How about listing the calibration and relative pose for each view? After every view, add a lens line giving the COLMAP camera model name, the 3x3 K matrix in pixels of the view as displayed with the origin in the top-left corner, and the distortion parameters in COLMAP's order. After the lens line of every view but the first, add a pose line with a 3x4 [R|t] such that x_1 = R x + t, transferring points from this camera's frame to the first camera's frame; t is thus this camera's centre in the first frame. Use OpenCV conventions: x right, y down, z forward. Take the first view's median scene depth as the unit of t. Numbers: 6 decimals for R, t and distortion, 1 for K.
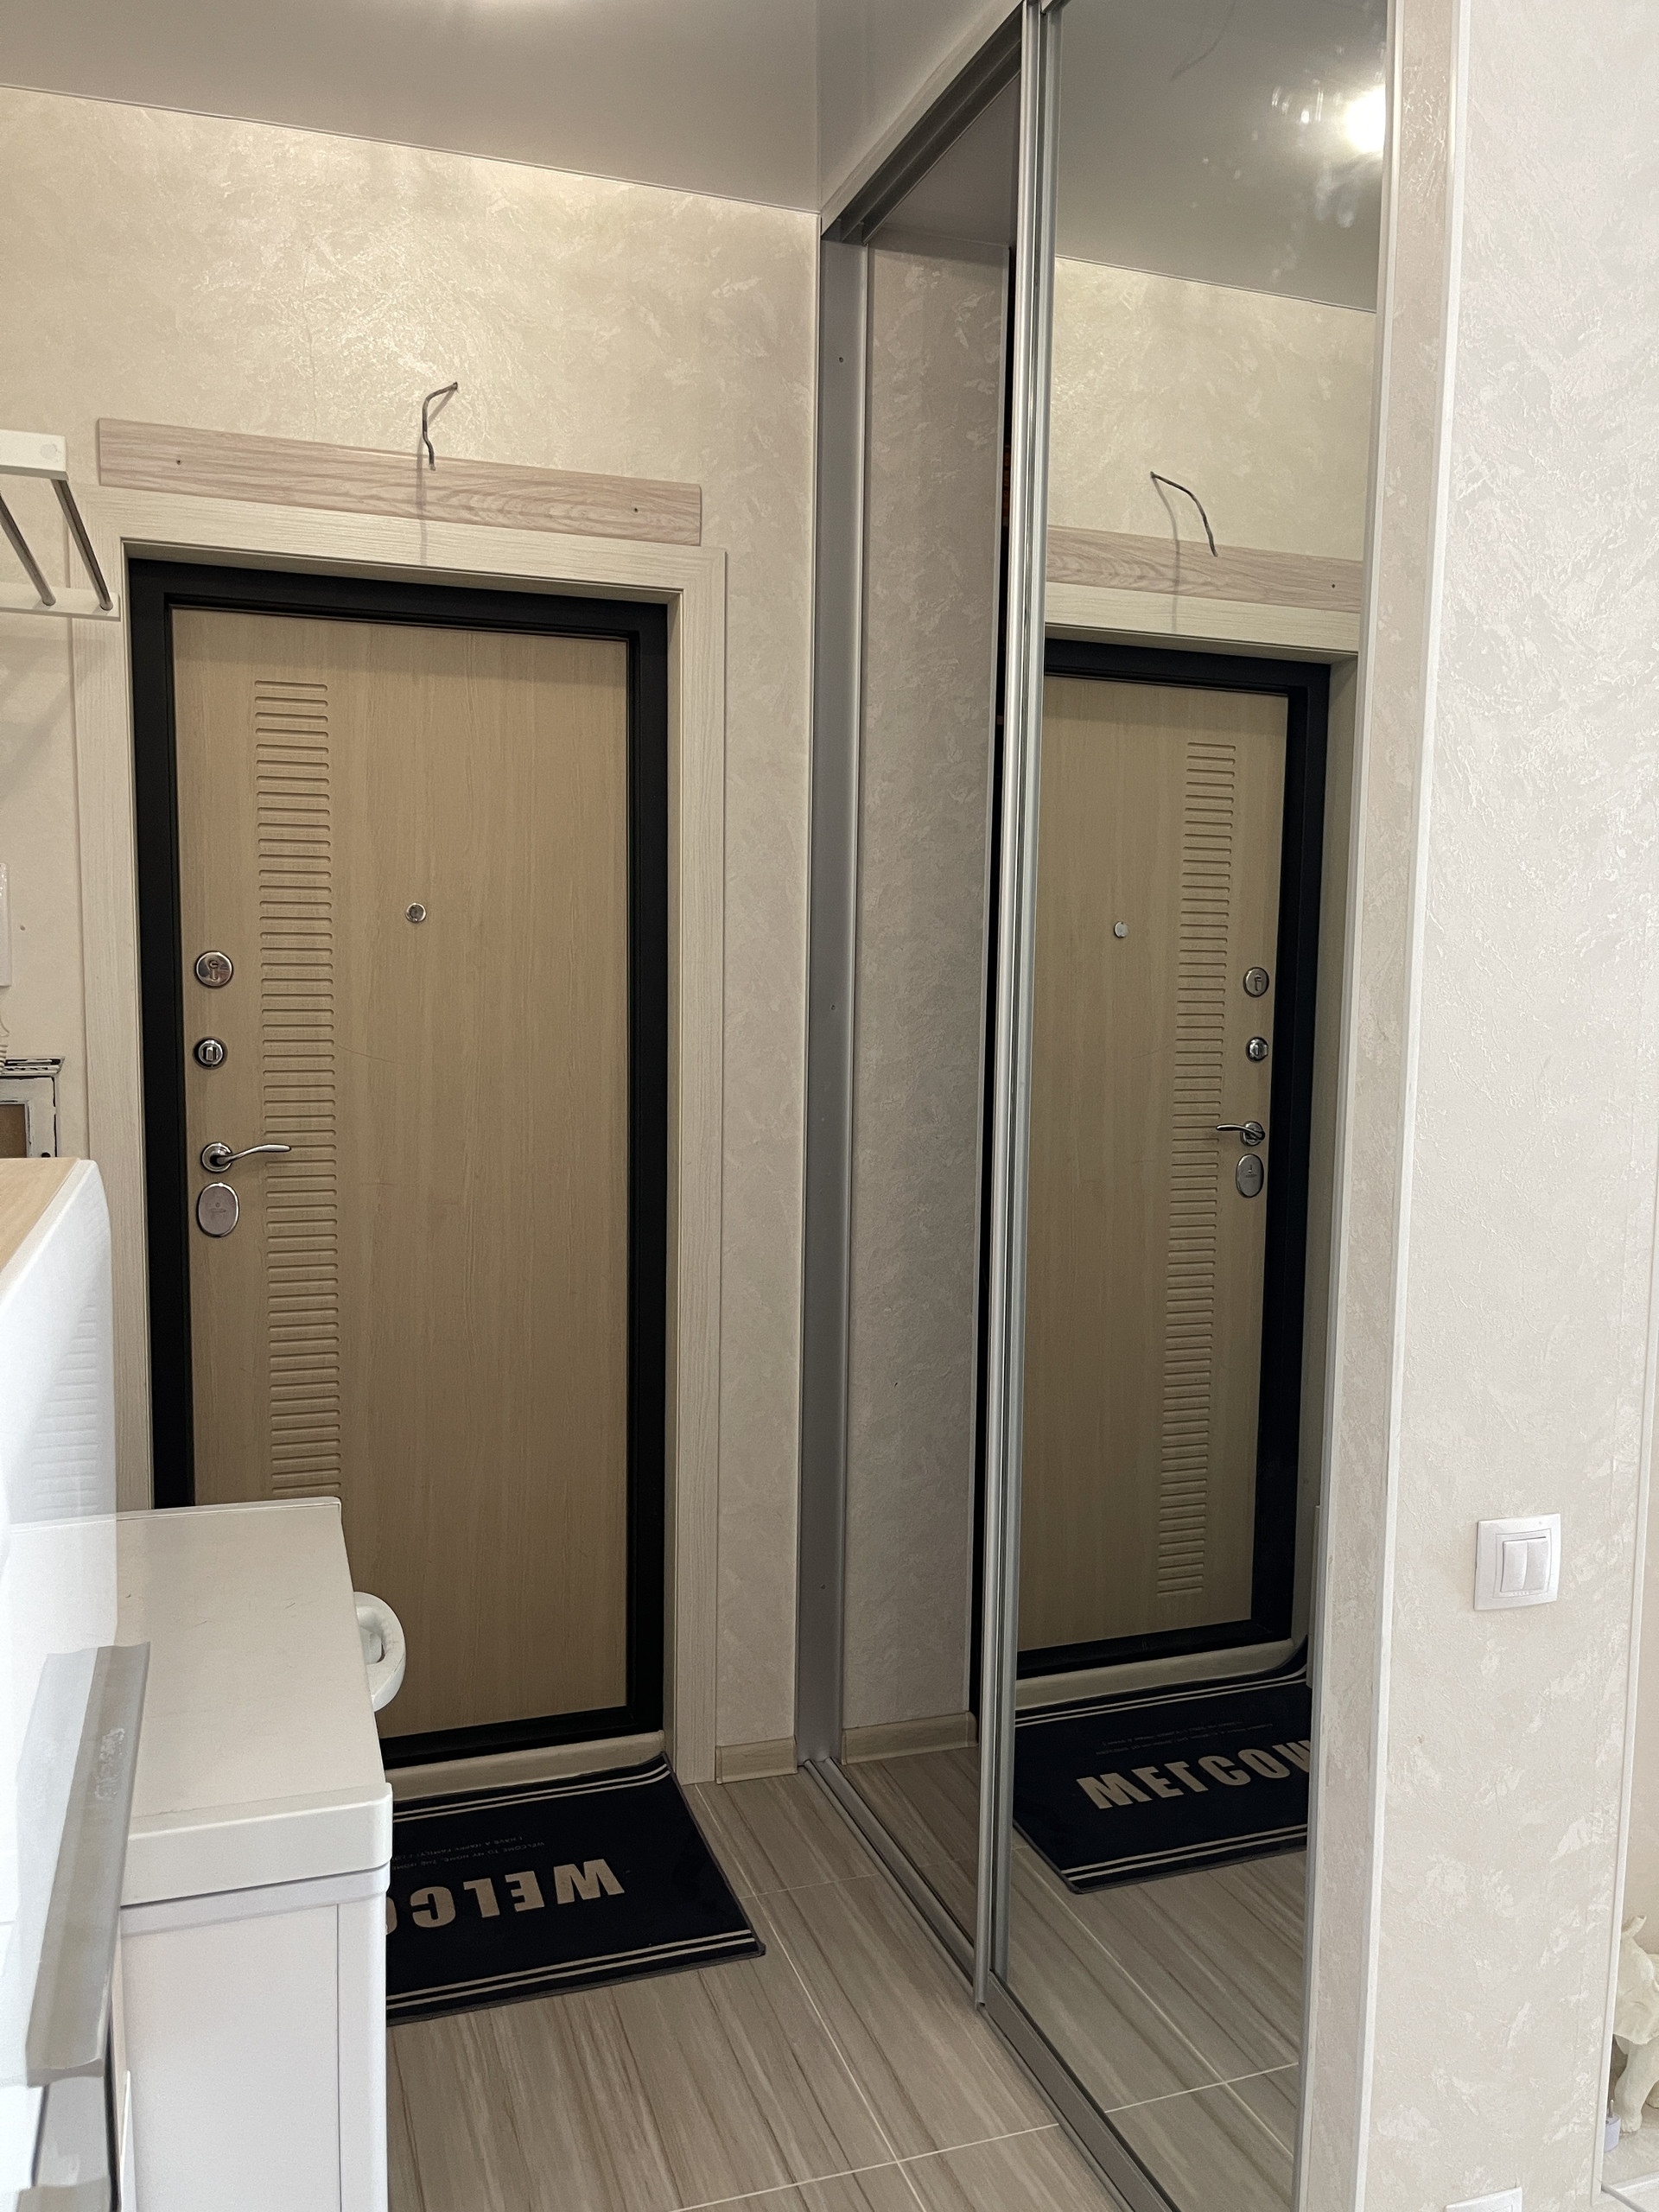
lens RADIAL K [[1675.5, 0, 820.8], [0, 1675.5, 1113.0], [0, 0, 1]] dist [0.052208, -0.051572]
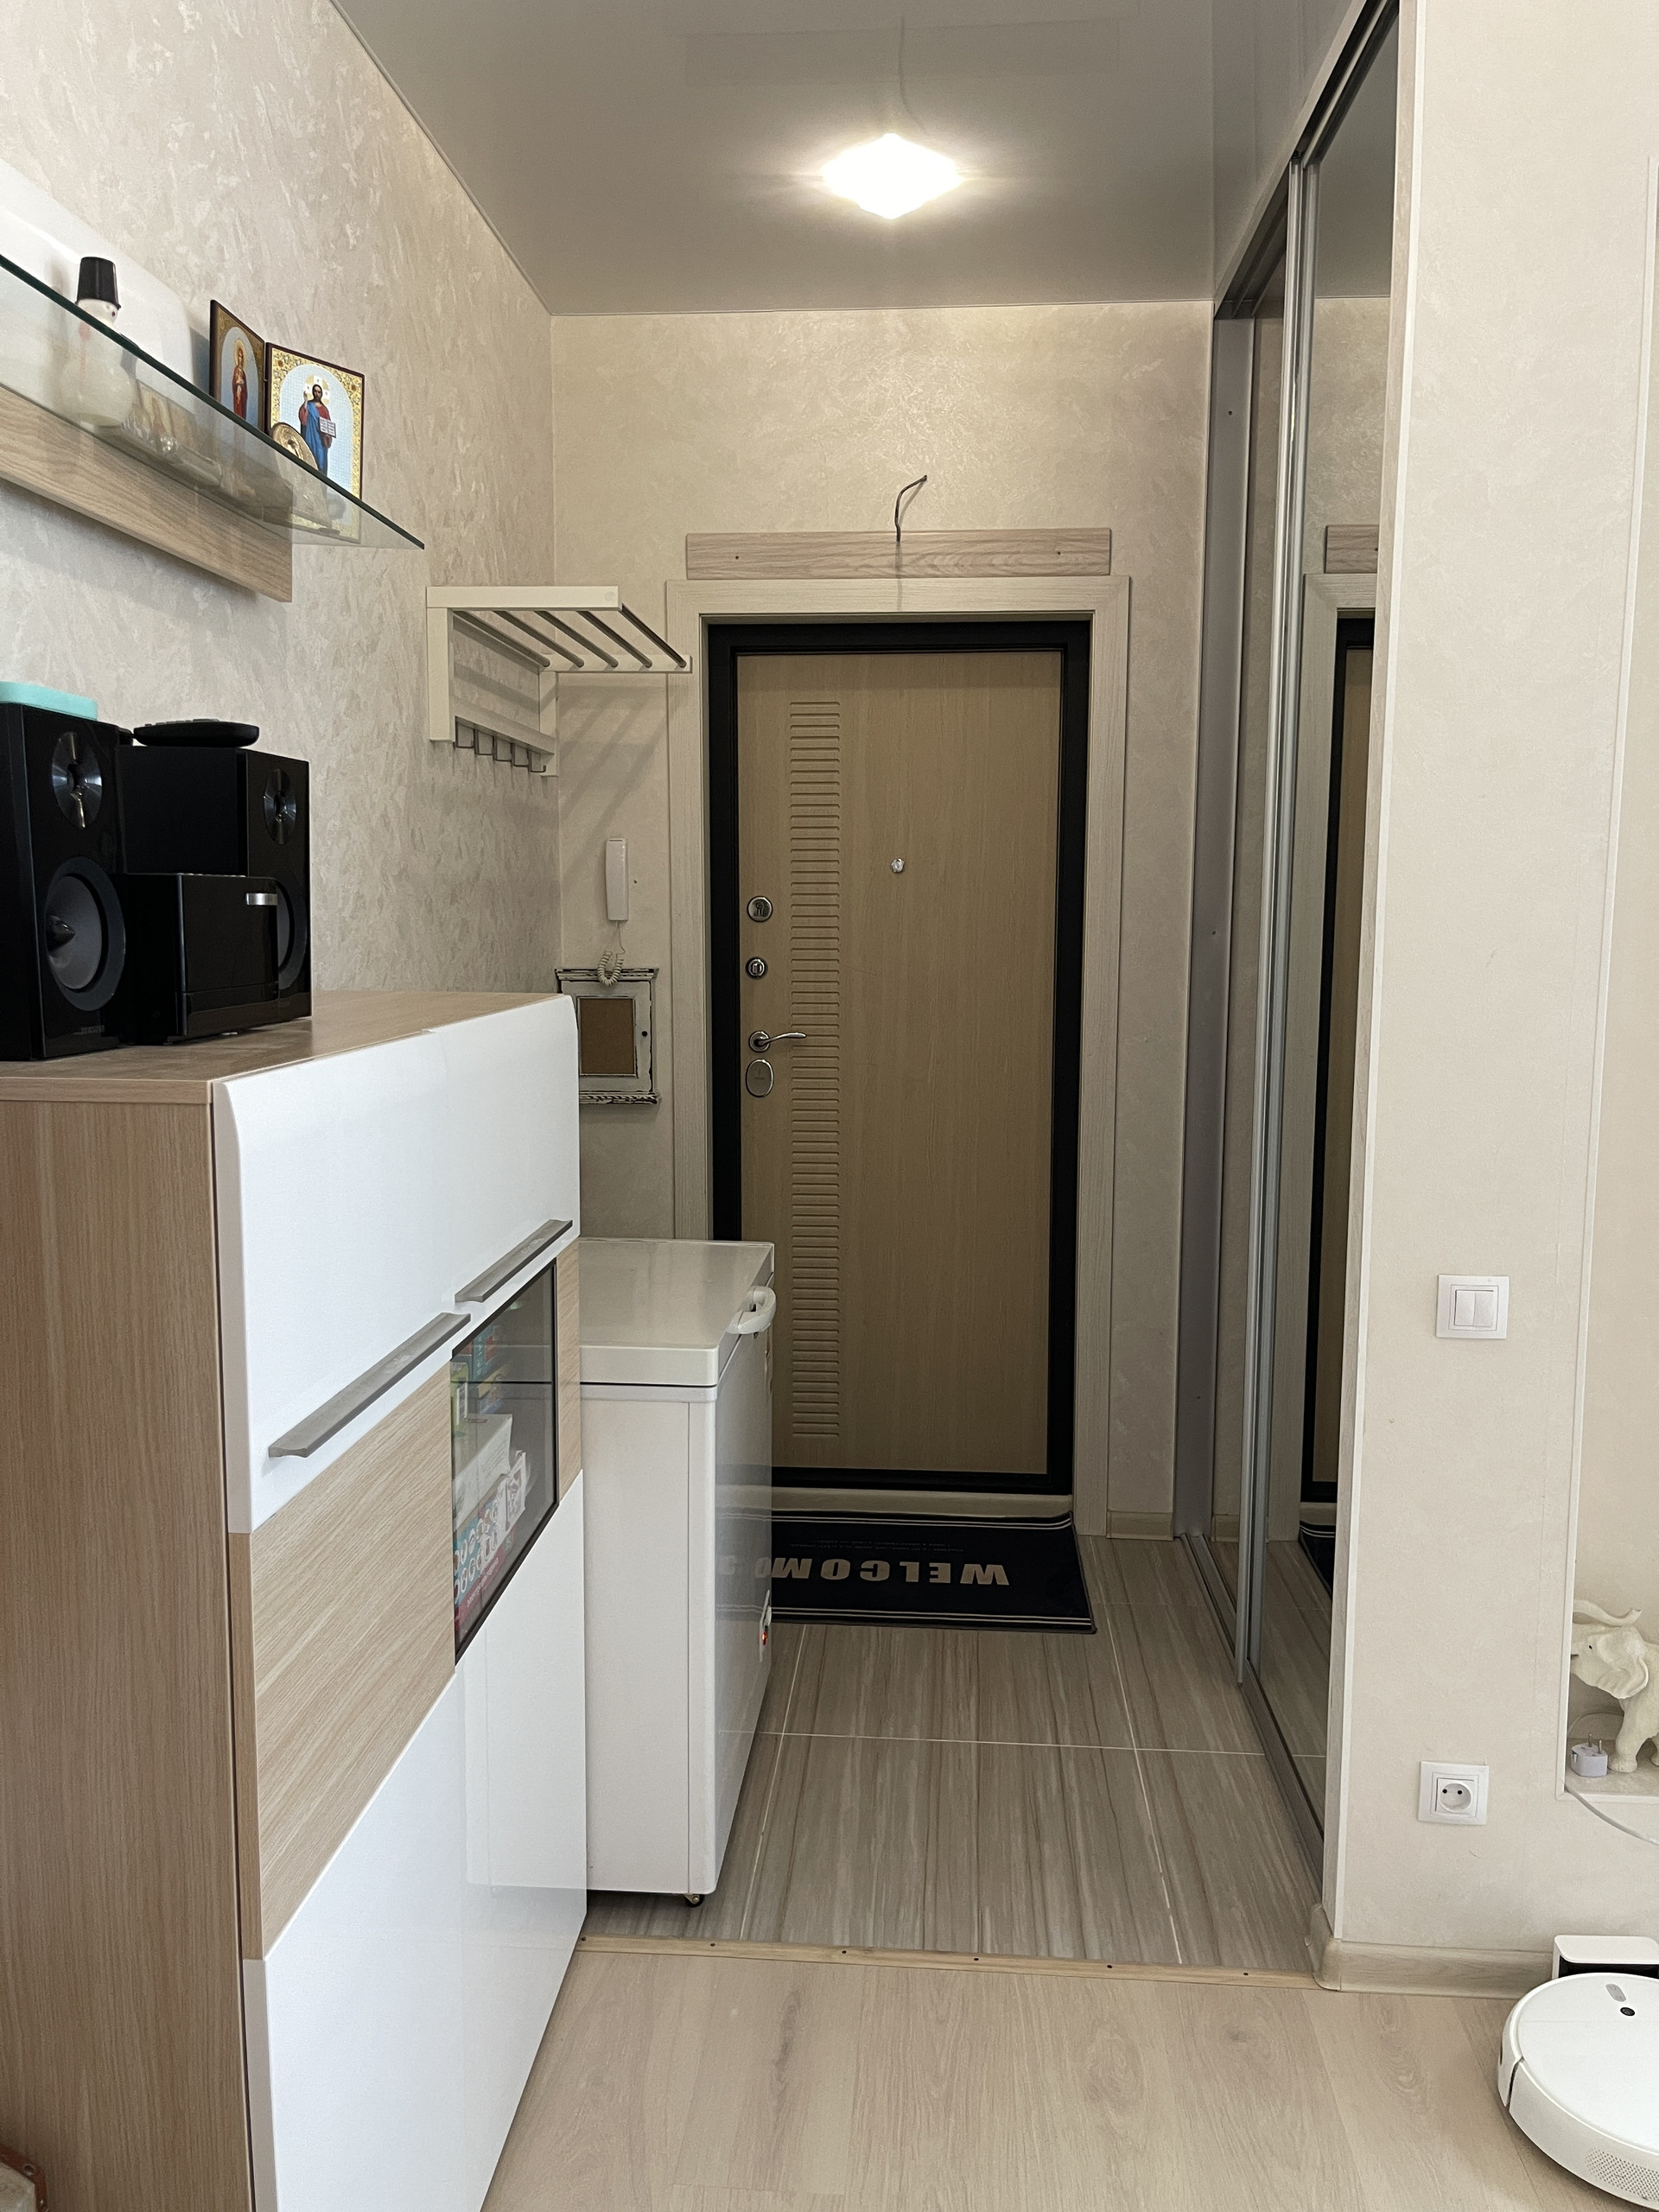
lens RADIAL K [[1675.5, 0, 830.9], [0, 1675.5, 1102.4], [0, 0, 1]] dist [0.052208, -0.051572]
pose [[0.920022, 0.034836, -0.390316, 0.261386], [-0.026008, 0.999273, 0.027881, 0.038288], [0.391004, -0.015500, 0.920259, -0.290099]]
